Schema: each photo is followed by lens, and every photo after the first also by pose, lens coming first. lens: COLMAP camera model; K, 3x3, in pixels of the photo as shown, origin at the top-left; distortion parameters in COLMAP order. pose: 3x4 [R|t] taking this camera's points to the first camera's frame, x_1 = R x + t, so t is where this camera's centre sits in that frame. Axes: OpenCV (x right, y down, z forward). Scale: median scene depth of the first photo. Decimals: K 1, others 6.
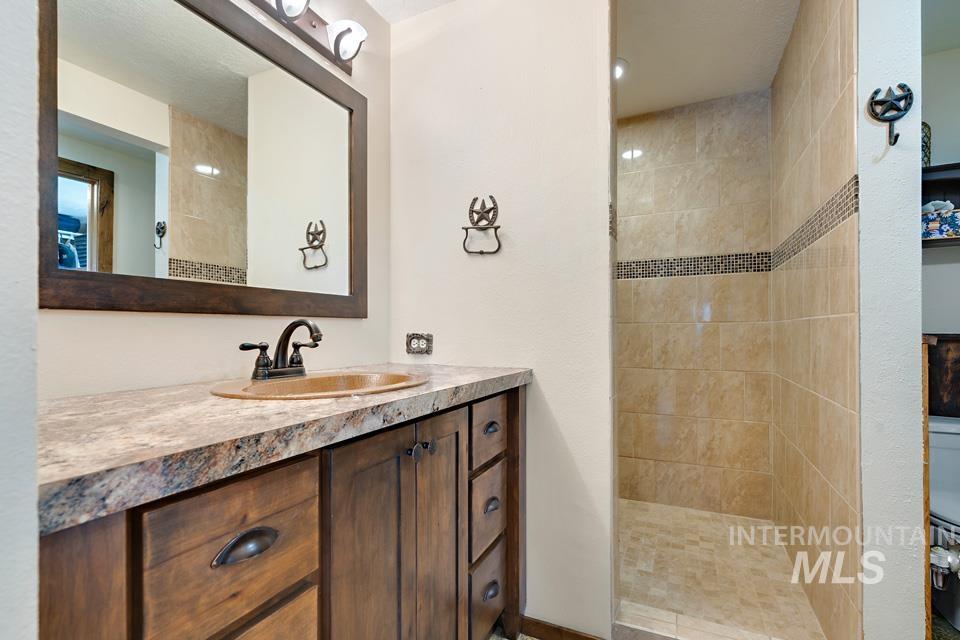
lens RADIAL K [[434.3, 0, 485.1], [0, 434.3, 329.4], [0, 0, 1]] dist [-0.014566, 0.005516]
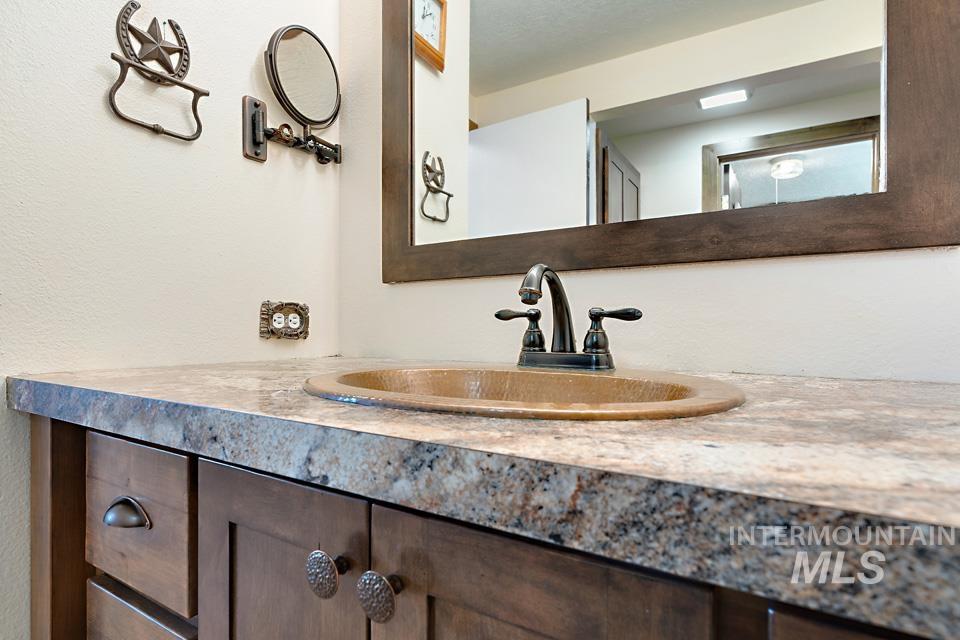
lens RADIAL K [[490.1, 0, 478.3], [0, 490.1, 325.8], [0, 0, 1]] dist [-0.014229, -0.000107]
pose [[-0.099474, -0.000191, -0.995040, 0.293148], [0.003450, 0.999994, -0.000536, 0.073714], [0.995034, -0.003487, -0.099473, 1.322260]]
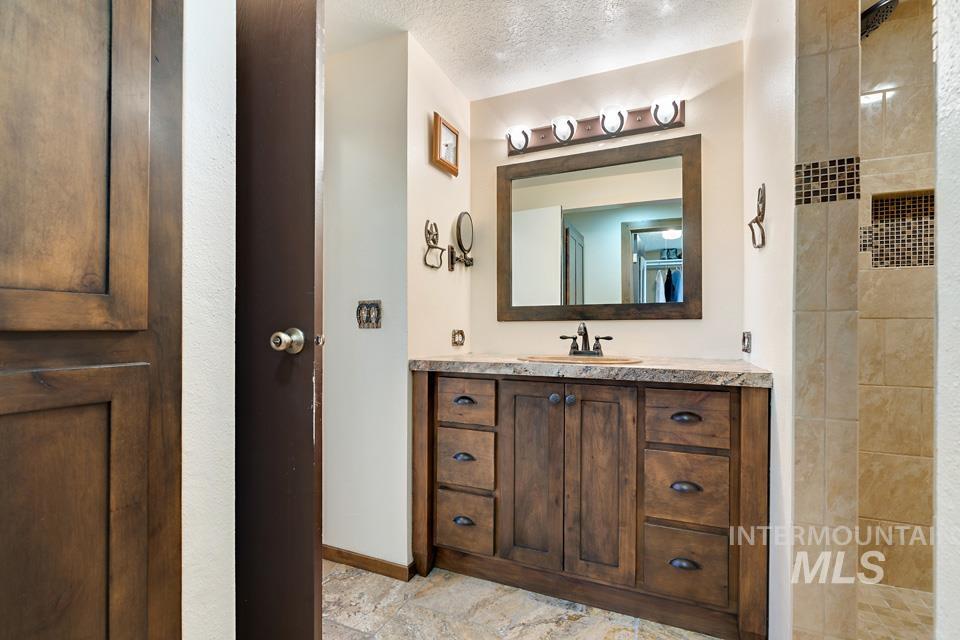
lens RADIAL K [[434.3, 0, 490.0], [0, 434.3, 323.6], [0, 0, 1]] dist [-0.014566, 0.005516]
pose [[0.049942, -0.013895, -0.998655, 1.766849], [0.001736, 0.999903, -0.013825, 0.005180], [0.998751, -0.001044, 0.049961, 0.729640]]
